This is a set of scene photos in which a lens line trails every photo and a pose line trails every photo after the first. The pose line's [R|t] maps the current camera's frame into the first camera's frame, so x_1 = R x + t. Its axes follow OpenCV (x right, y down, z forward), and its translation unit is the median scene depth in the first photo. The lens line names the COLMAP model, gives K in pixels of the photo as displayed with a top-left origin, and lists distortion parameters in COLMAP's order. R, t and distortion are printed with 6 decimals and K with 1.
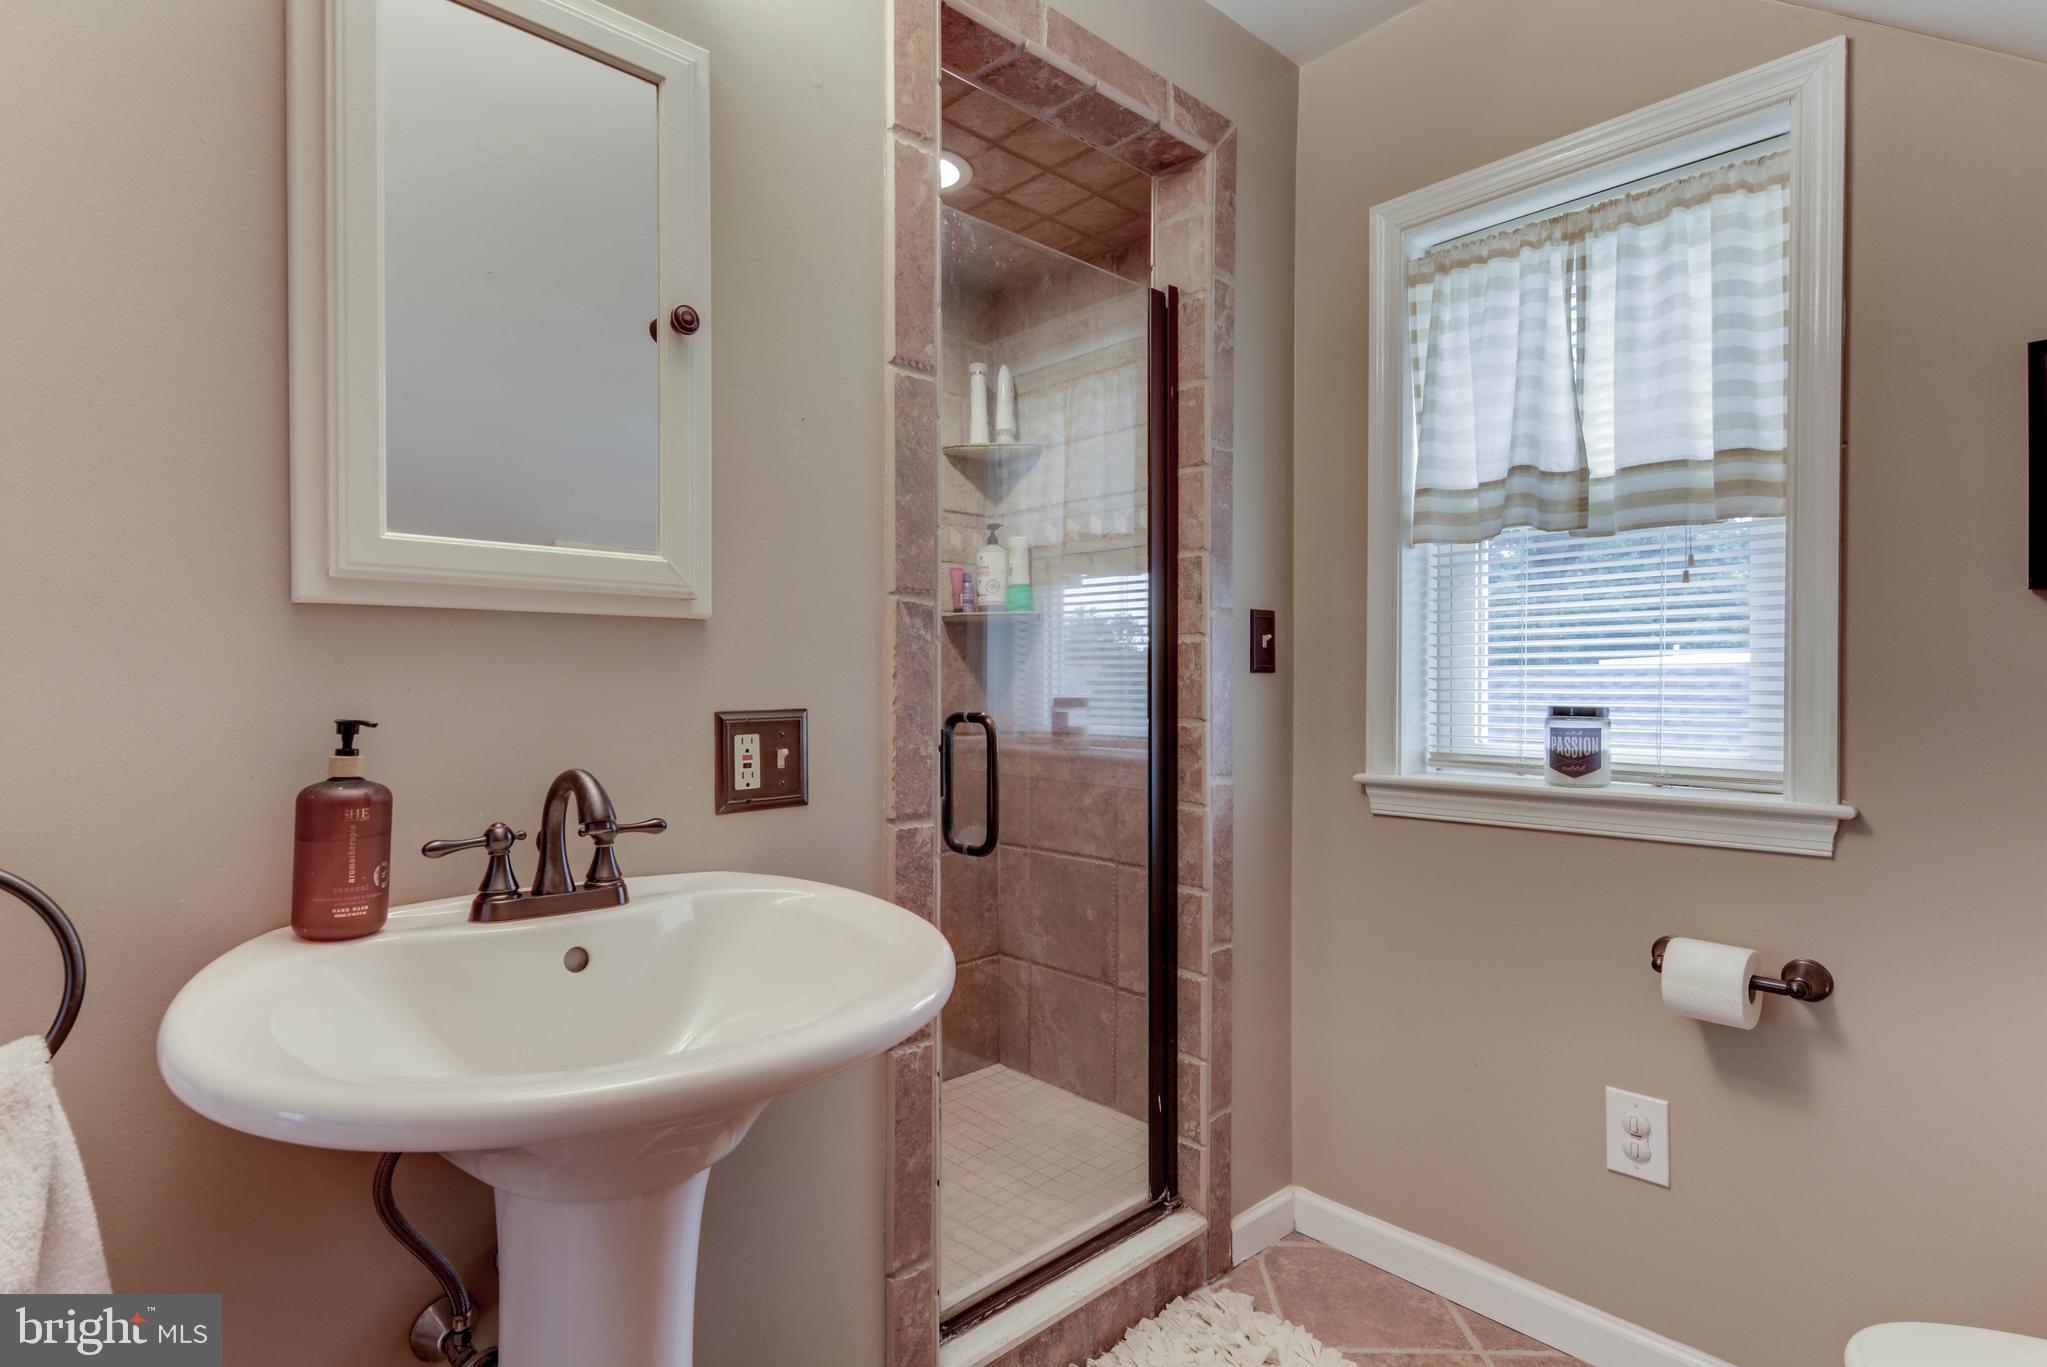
lens RADIAL K [[1025.7, 0, 1021.6], [0, 1025.7, 689.7], [0, 0, 1]] dist [0.024078, -0.008972]
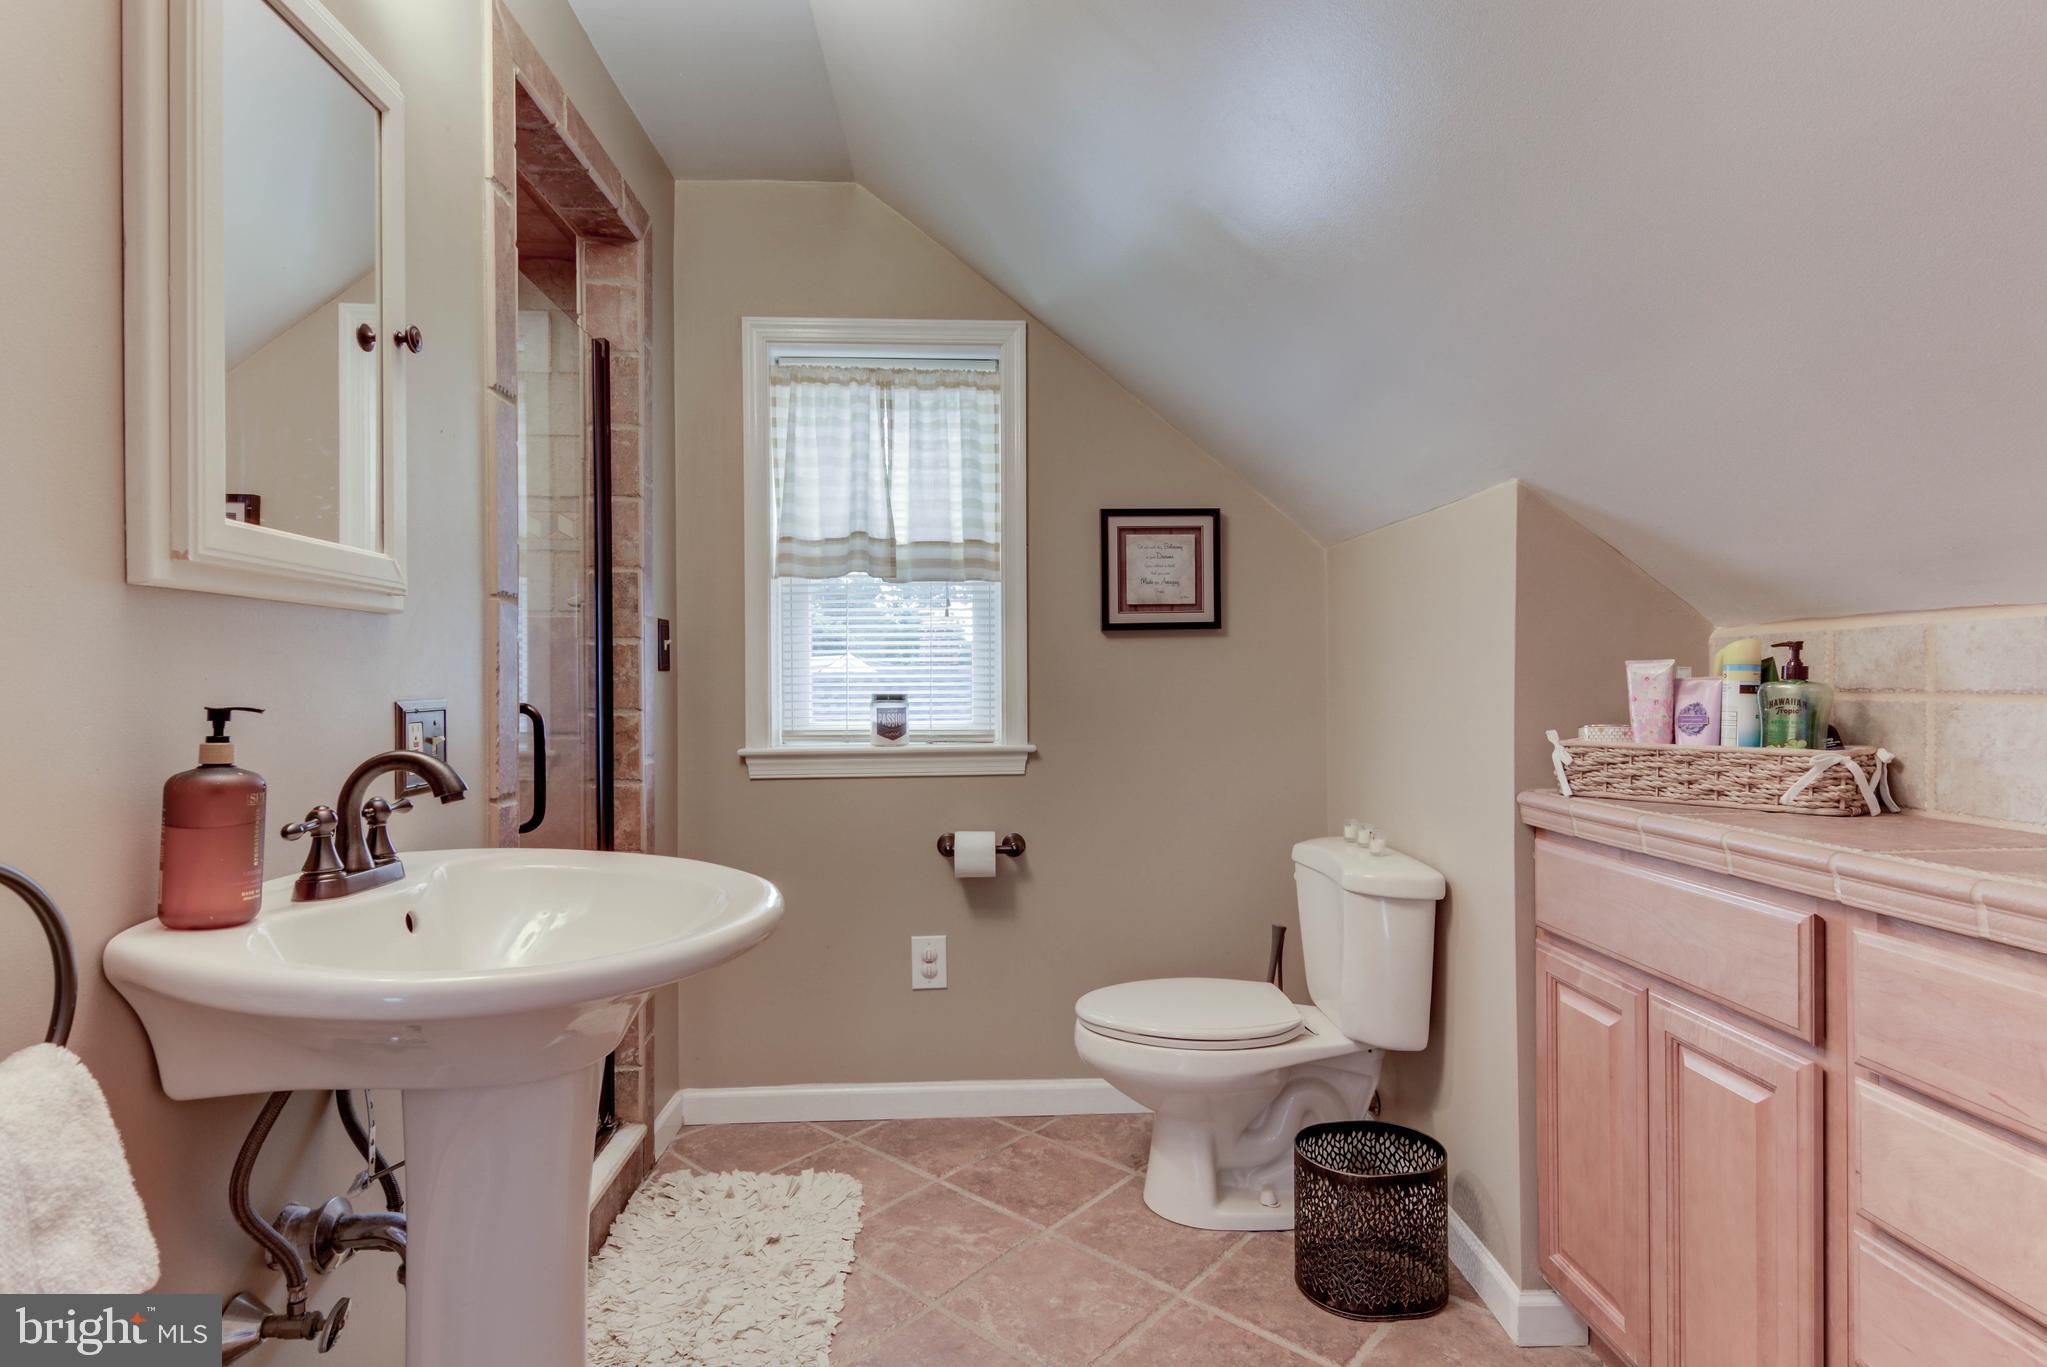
lens RADIAL K [[1025.7, 0, 1021.6], [0, 1025.7, 689.7], [0, 0, 1]] dist [0.024078, -0.008972]
pose [[0.645637, -0.007944, 0.763603, -0.494750], [0.011606, 0.999932, 0.000589, 0.011496], [-0.763557, 0.008482, 0.645685, -0.125771]]
